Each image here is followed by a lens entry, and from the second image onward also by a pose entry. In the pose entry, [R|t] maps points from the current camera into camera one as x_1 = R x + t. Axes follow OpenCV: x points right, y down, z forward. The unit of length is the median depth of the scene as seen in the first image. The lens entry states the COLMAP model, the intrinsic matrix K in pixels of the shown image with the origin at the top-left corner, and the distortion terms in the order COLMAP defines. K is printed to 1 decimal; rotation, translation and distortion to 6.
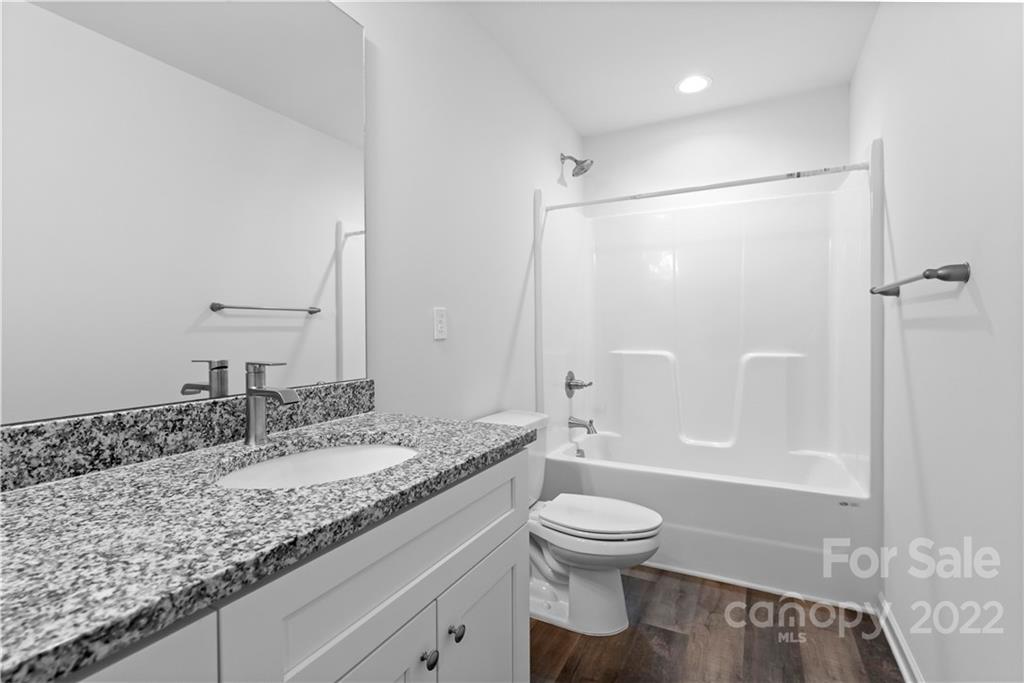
lens RADIAL K [[483.6, 0, 513.7], [0, 483.6, 335.0], [0, 0, 1]] dist [-0.001081, -0.000177]
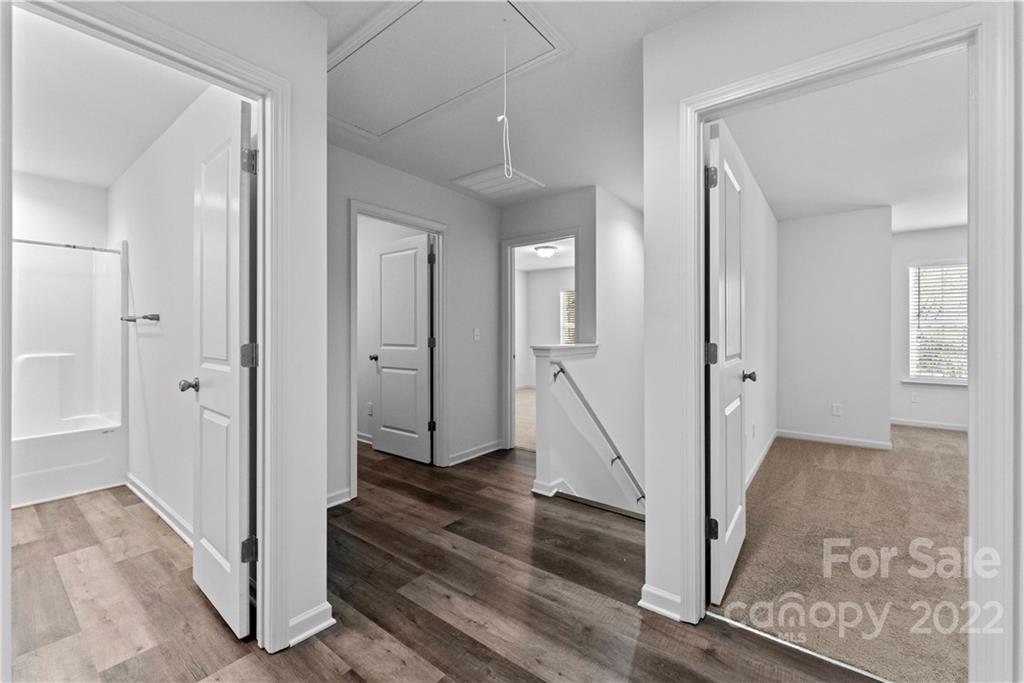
lens RADIAL K [[420.2, 0, 514.1], [0, 420.2, 337.2], [0, 0, 1]] dist [0.000708, 0.000371]
pose [[0.182623, 0.005030, 0.983170, -0.708250], [0.009645, 0.999930, -0.006907, 0.015238], [-0.983136, 0.010744, 0.182562, -0.959580]]
